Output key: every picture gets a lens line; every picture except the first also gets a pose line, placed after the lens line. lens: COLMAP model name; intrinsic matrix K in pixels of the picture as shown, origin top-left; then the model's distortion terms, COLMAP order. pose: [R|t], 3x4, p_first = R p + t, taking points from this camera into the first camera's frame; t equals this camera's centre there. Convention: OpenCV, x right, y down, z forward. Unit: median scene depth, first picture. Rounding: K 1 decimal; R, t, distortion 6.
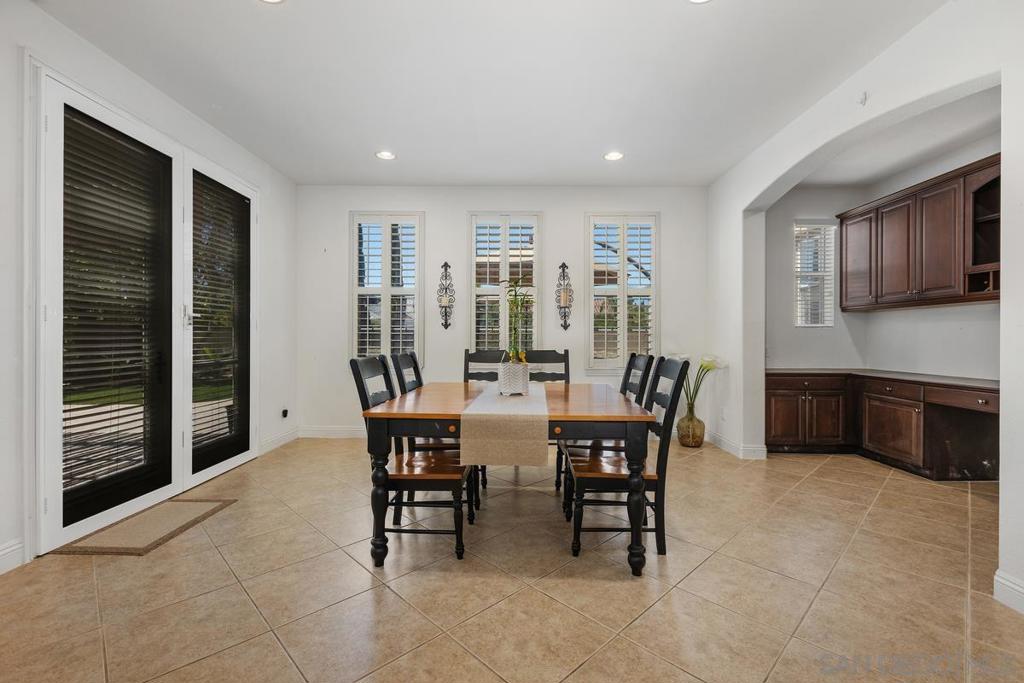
lens RADIAL K [[452.5, 0, 513.3], [0, 452.5, 342.6], [0, 0, 1]] dist [-0.005992, -0.000658]
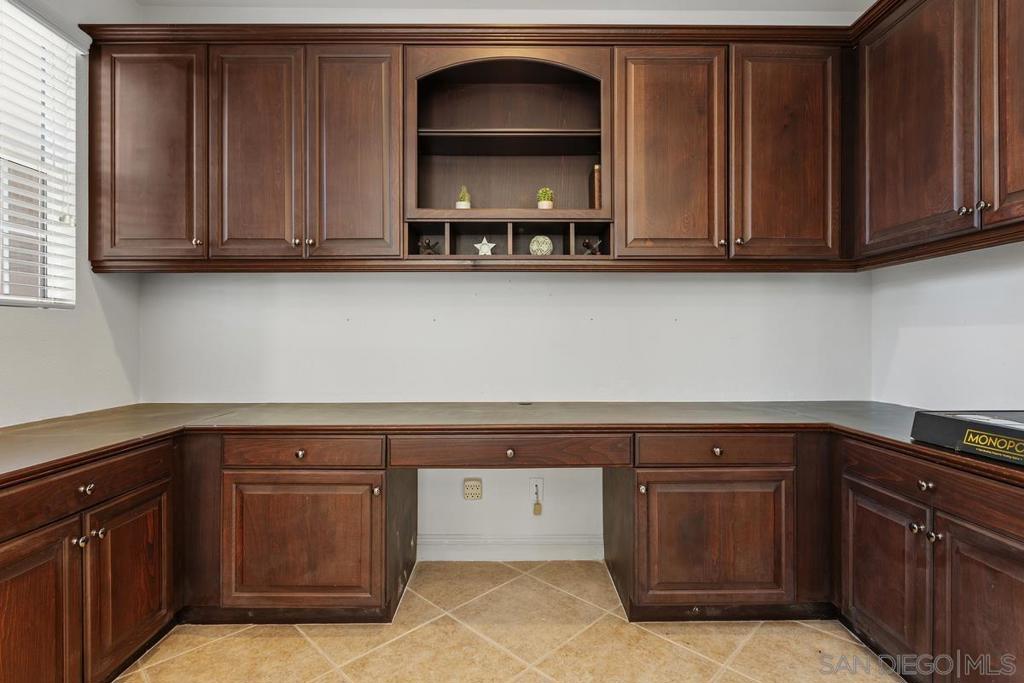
lens RADIAL K [[485.7, 0, 511.8], [0, 485.7, 340.8], [0, 0, 1]] dist [0.000746, 0.000753]
pose [[-0.004811, 0.004330, 0.999979, 0.332870], [0.010307, 0.999938, -0.004280, 0.000515], [-0.999935, 0.010287, -0.004855, 0.721449]]
